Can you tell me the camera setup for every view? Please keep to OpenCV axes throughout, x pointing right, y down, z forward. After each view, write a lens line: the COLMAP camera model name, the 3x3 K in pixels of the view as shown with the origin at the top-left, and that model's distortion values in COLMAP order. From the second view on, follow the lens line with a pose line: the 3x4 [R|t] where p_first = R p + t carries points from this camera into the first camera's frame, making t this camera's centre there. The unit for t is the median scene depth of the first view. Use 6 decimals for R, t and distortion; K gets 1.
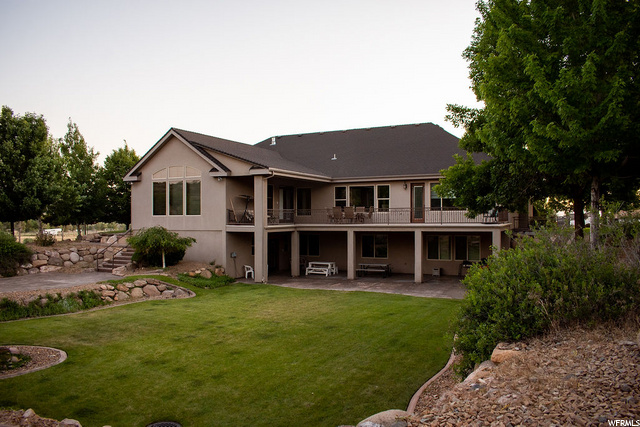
lens RADIAL K [[515.0, 0, 320.0], [0, 515.0, 213.5], [0, 0, 1]] dist [-0.094206, 0.002349]
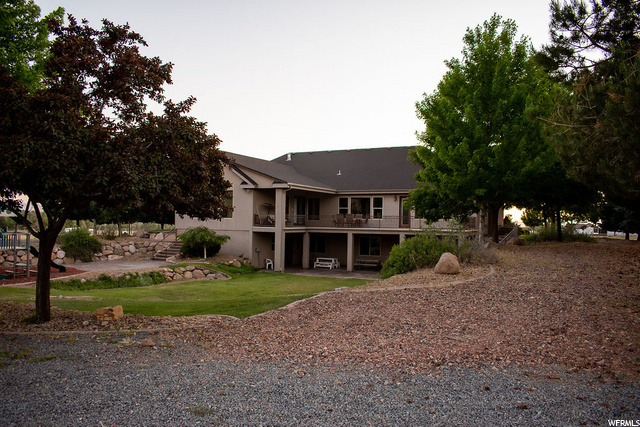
lens RADIAL K [[515.0, 0, 320.0], [0, 515.0, 213.5], [0, 0, 1]] dist [-0.094206, 0.002349]
pose [[0.999644, 0.021412, -0.015941, 0.004383], [-0.021569, 0.999720, -0.009701, -0.000843], [0.015729, 0.010042, 0.999826, -0.277058]]
